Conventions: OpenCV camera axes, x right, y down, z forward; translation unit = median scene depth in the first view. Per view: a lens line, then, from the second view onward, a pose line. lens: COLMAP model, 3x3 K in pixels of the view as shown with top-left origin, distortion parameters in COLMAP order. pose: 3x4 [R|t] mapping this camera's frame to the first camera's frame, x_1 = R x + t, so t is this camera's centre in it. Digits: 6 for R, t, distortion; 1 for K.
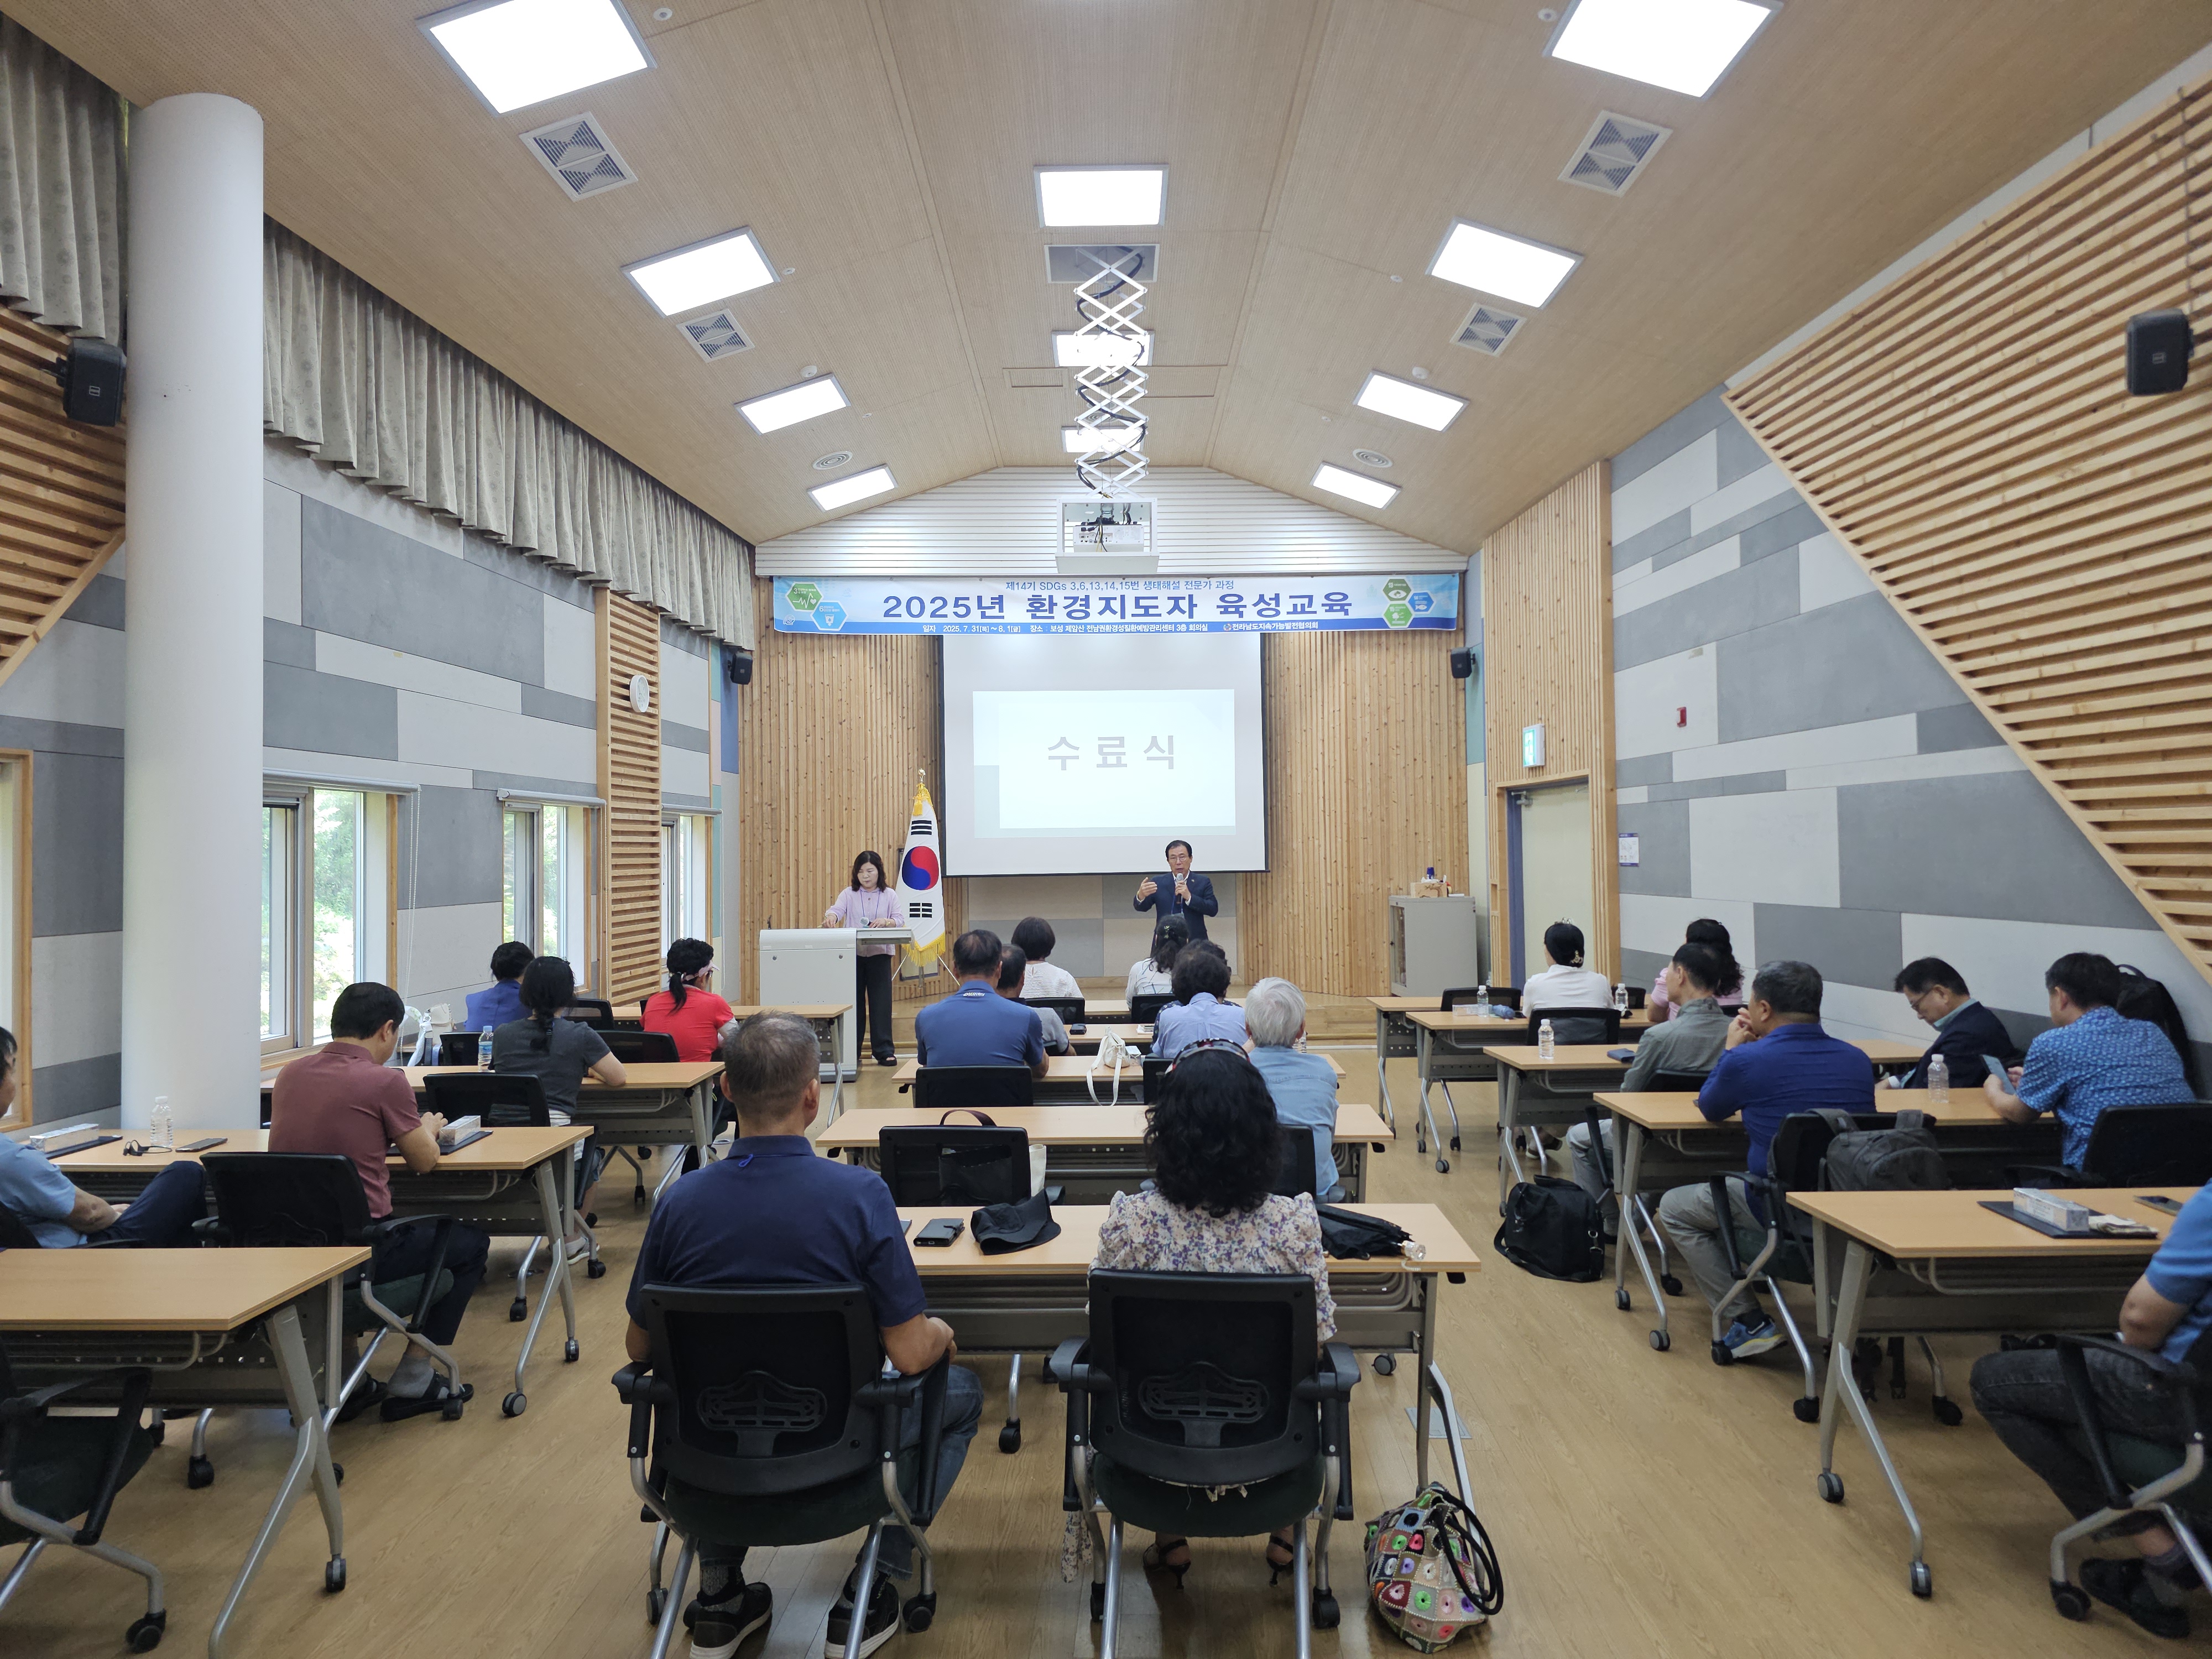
lens RADIAL K [[1469.8, 0, 1099.4], [0, 1469.8, 815.2], [0, 0, 1]] dist [0.057717, -0.055319]
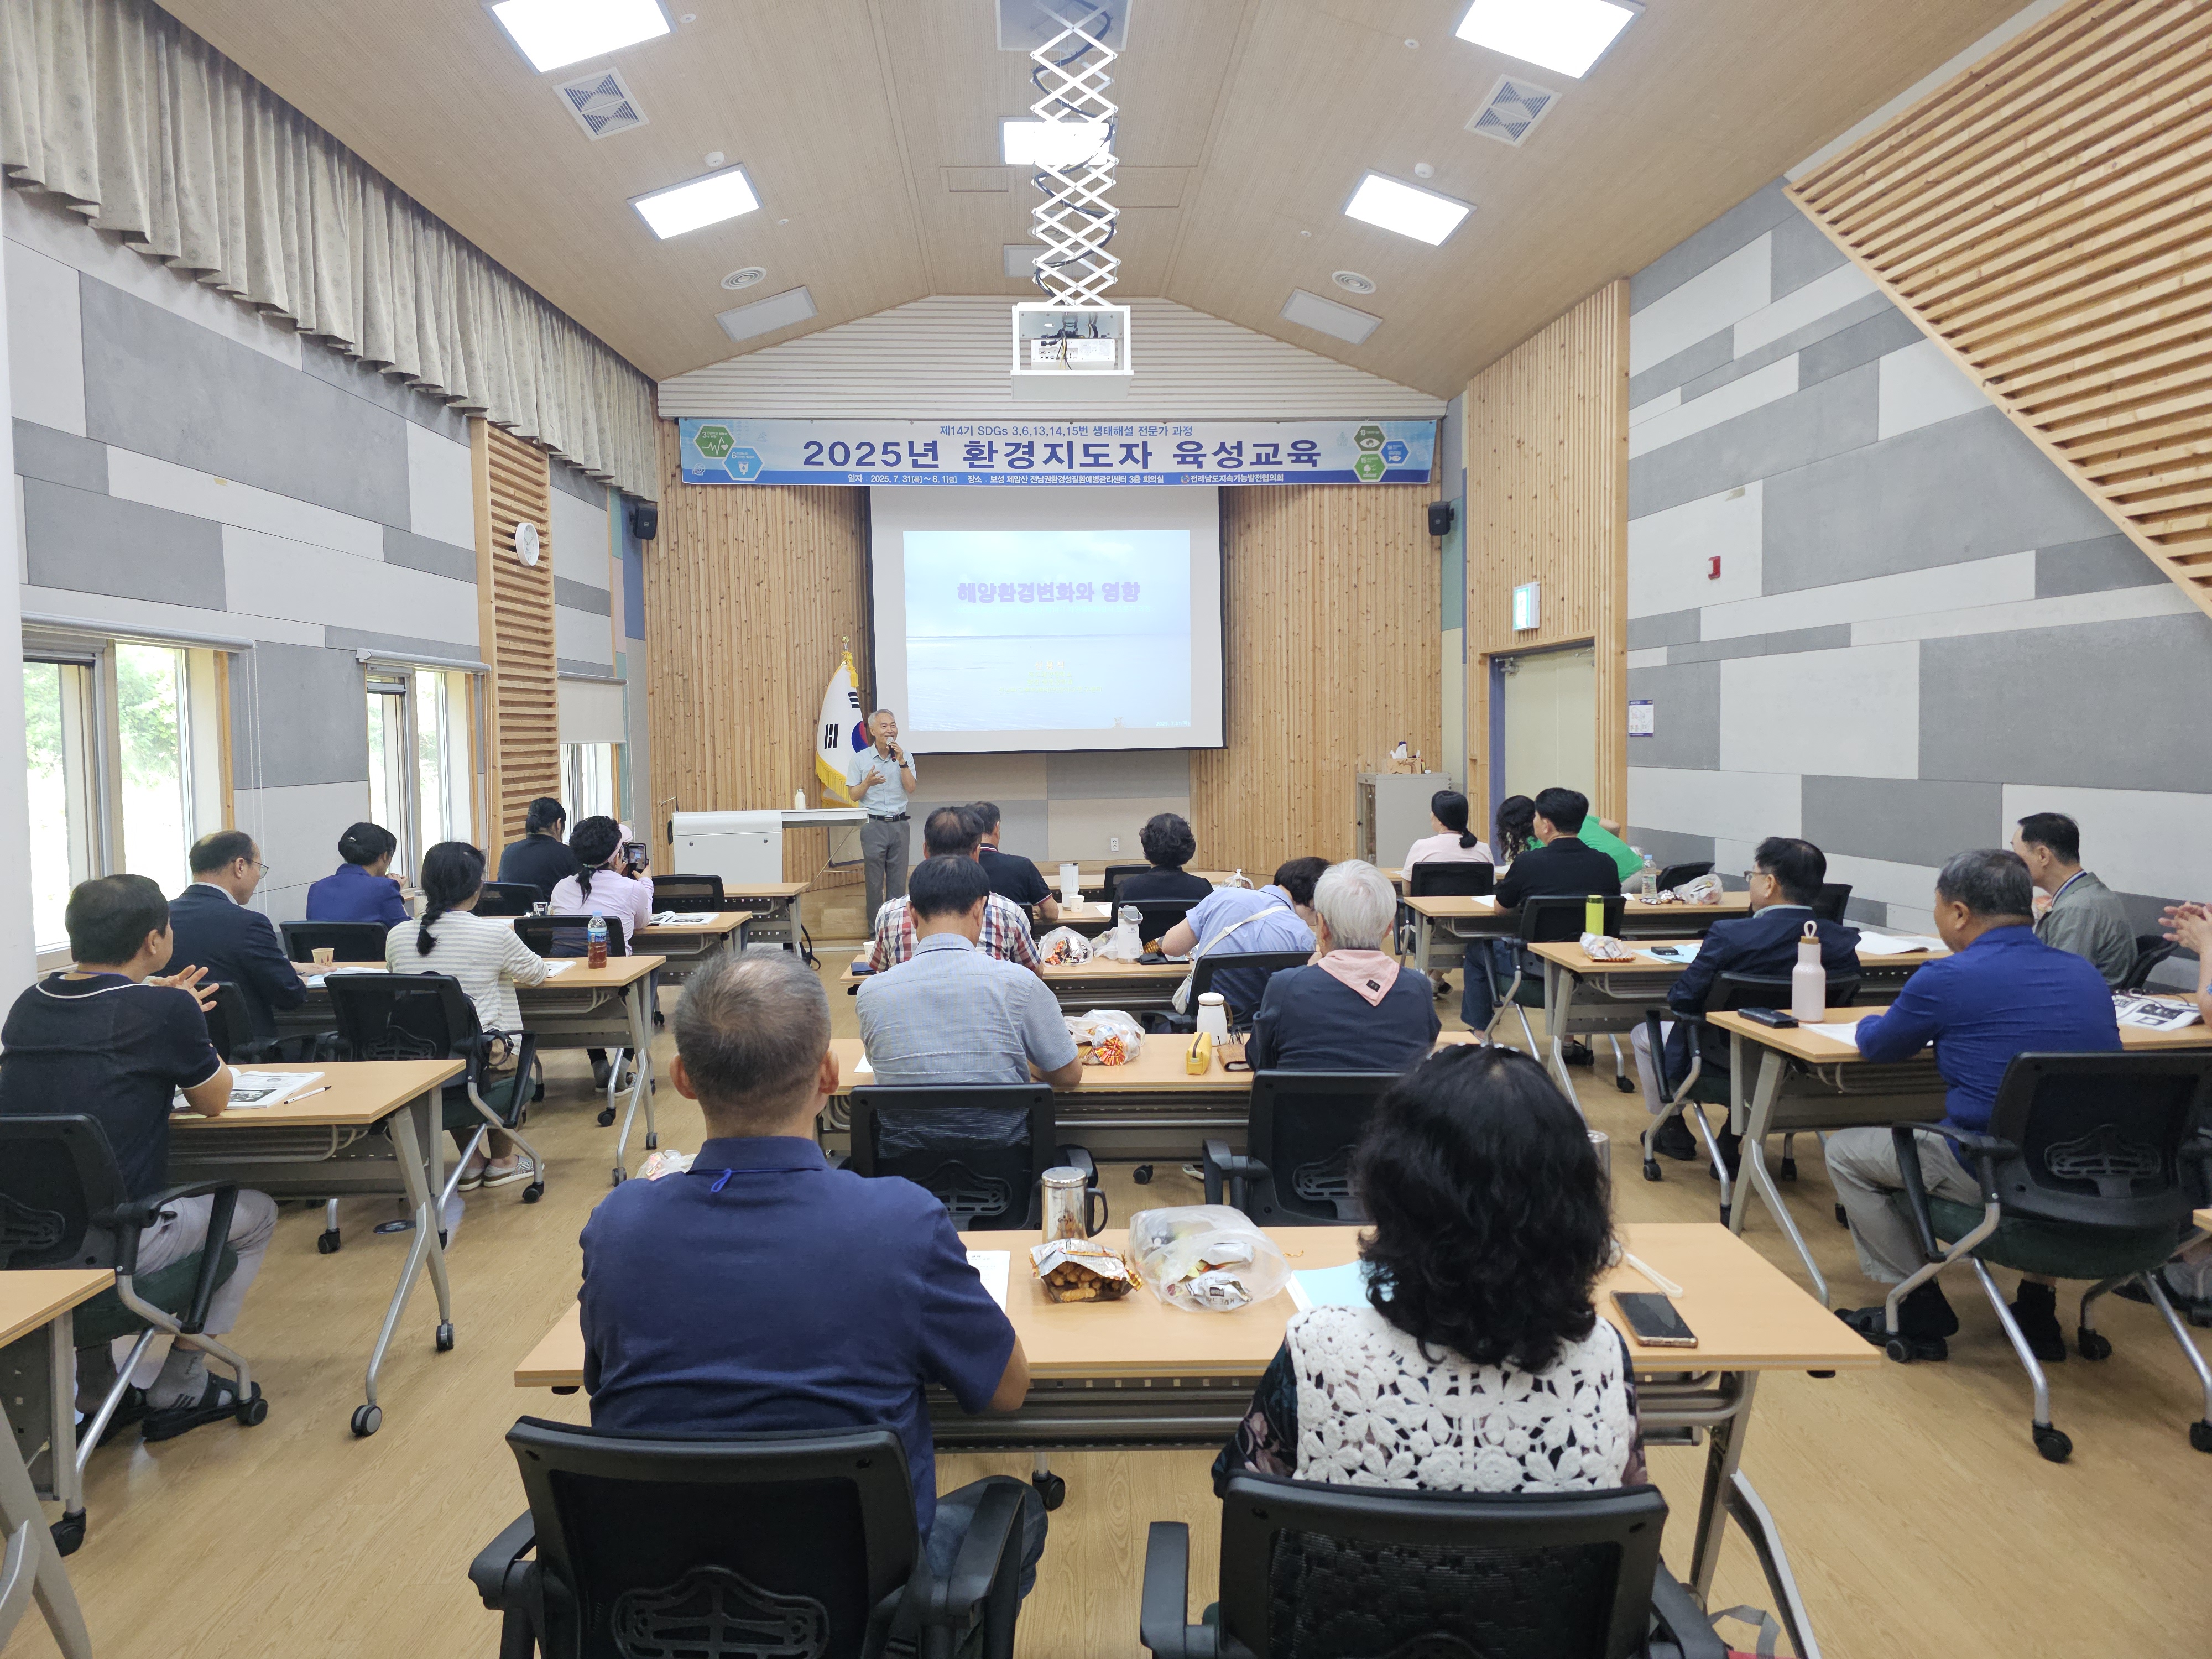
lens RADIAL K [[1469.8, 0, 1083.8], [0, 1469.8, 804.5], [0, 0, 1]] dist [0.057717, -0.055319]
pose [[0.998973, -0.005659, 0.044958, -0.023185], [0.002361, 0.997324, 0.073075, 0.008411], [-0.045251, -0.072893, 0.996313, 0.104387]]
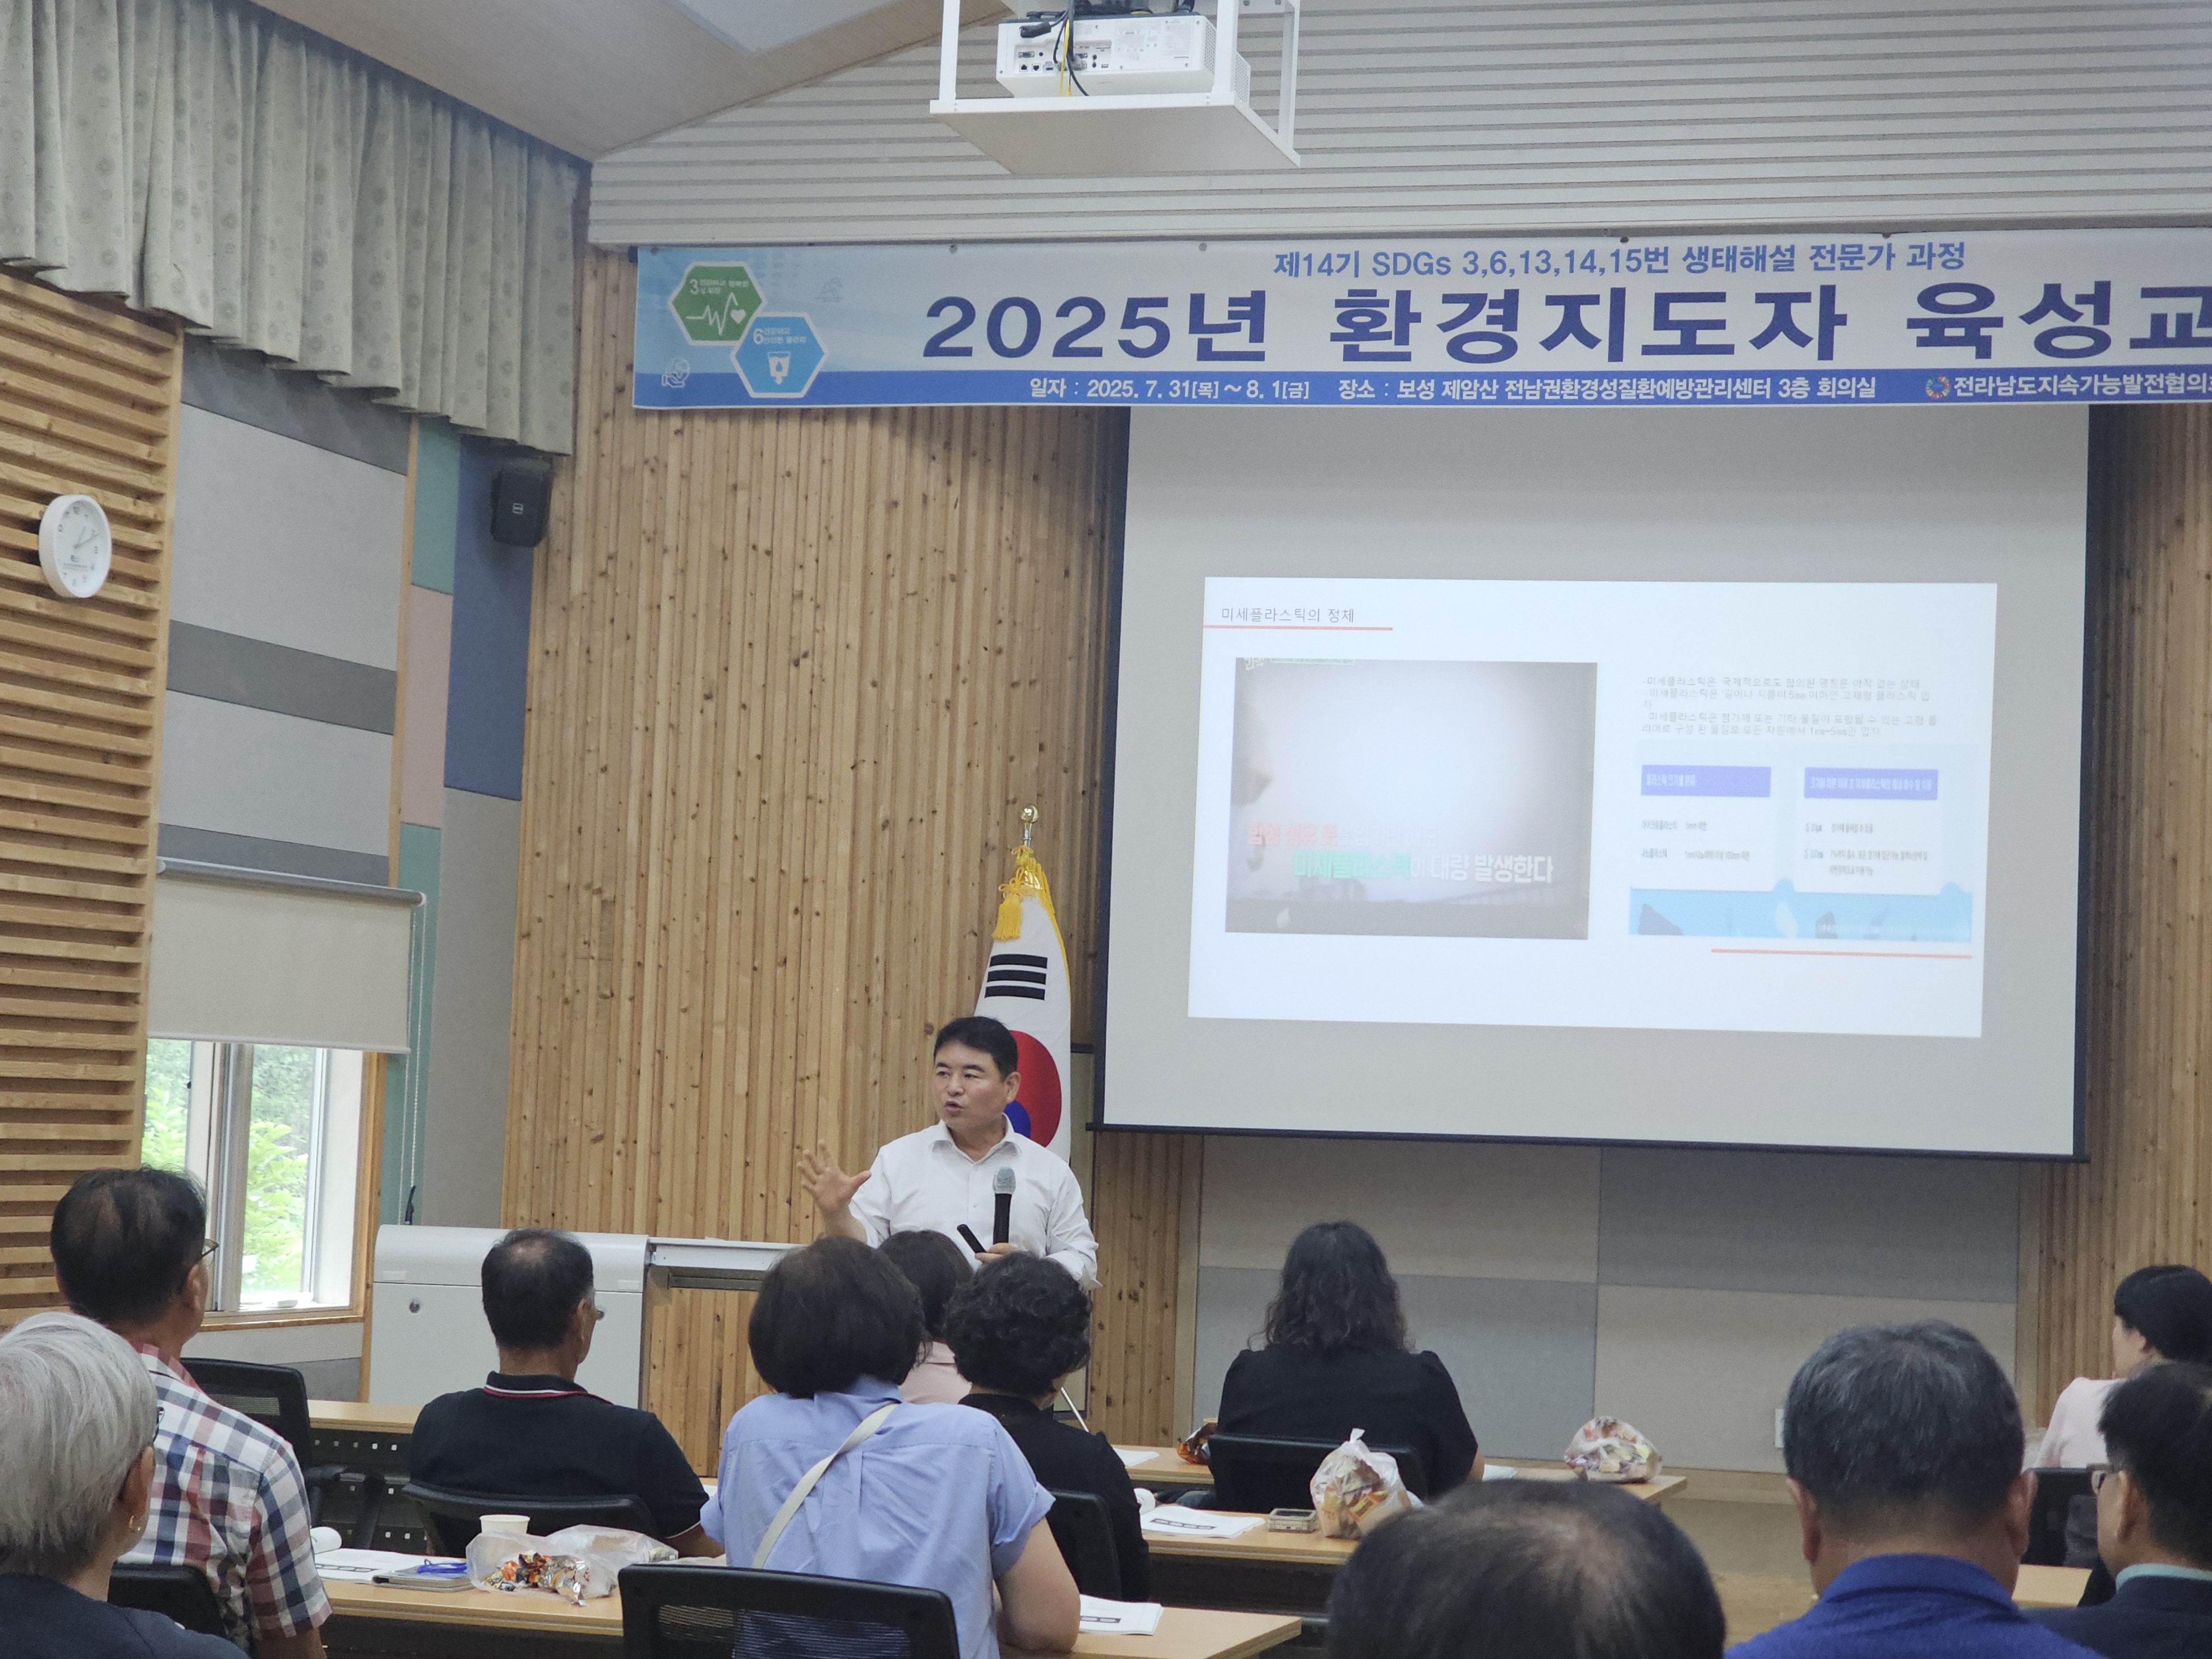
lens RADIAL K [[4223.4, 0, 1117.7], [0, 4223.4, 781.3], [0, 0, 1]] dist [-0.018740, 0.000000]
pose [[0.955561, 0.026401, -0.293610, 0.246321], [-0.043602, 0.997685, -0.052196, 0.018366], [0.291552, 0.062679, 0.954499, 0.096676]]
